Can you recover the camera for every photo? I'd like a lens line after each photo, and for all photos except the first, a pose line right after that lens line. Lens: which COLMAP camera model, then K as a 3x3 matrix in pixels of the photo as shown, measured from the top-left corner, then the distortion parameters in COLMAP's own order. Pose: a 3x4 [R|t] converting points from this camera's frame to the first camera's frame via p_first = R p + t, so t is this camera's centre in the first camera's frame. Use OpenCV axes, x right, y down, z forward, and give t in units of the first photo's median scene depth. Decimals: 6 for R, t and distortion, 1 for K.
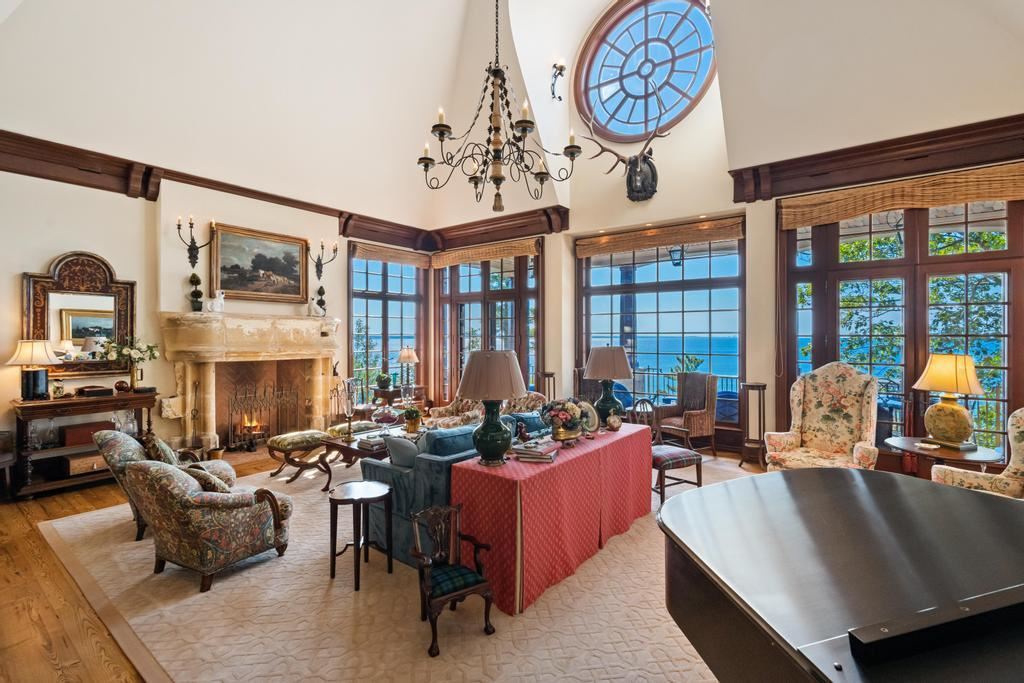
lens RADIAL K [[463.5, 0, 515.2], [0, 463.5, 336.5], [0, 0, 1]] dist [-0.005575, -0.000052]
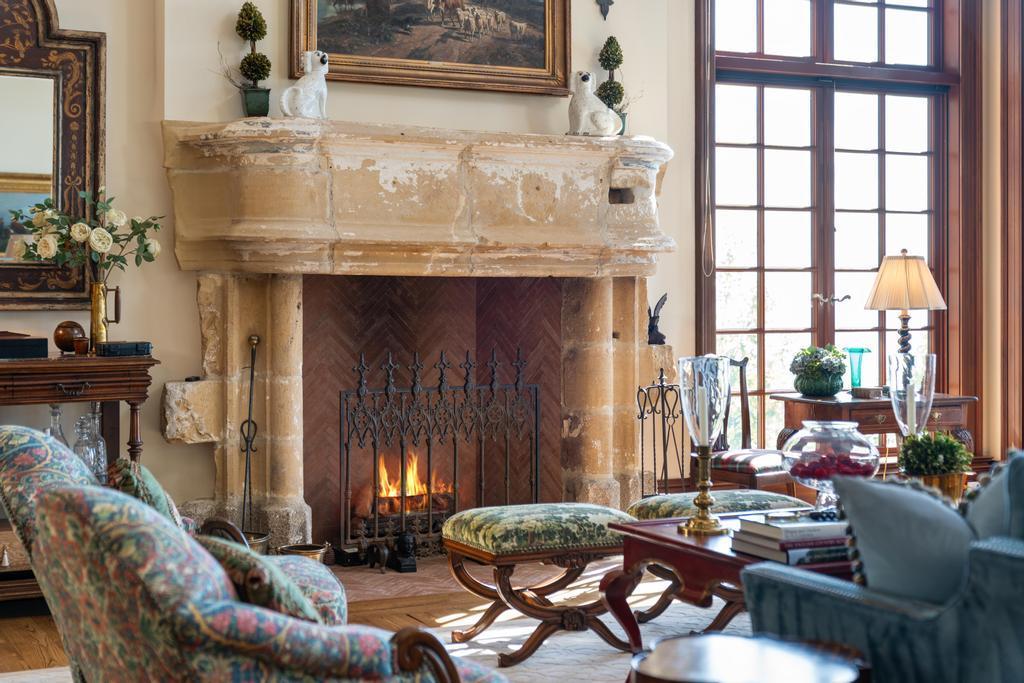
lens RADIAL K [[1521.7, 0, 510.8], [0, 1521.7, 341.4], [0, 0, 1]] dist [0.009908, 0.000000]
pose [[0.893400, -0.001823, -0.449259, -0.048594], [-0.000690, 0.999985, -0.005432, 0.108463], [0.449262, 0.005163, 0.893385, 0.127156]]
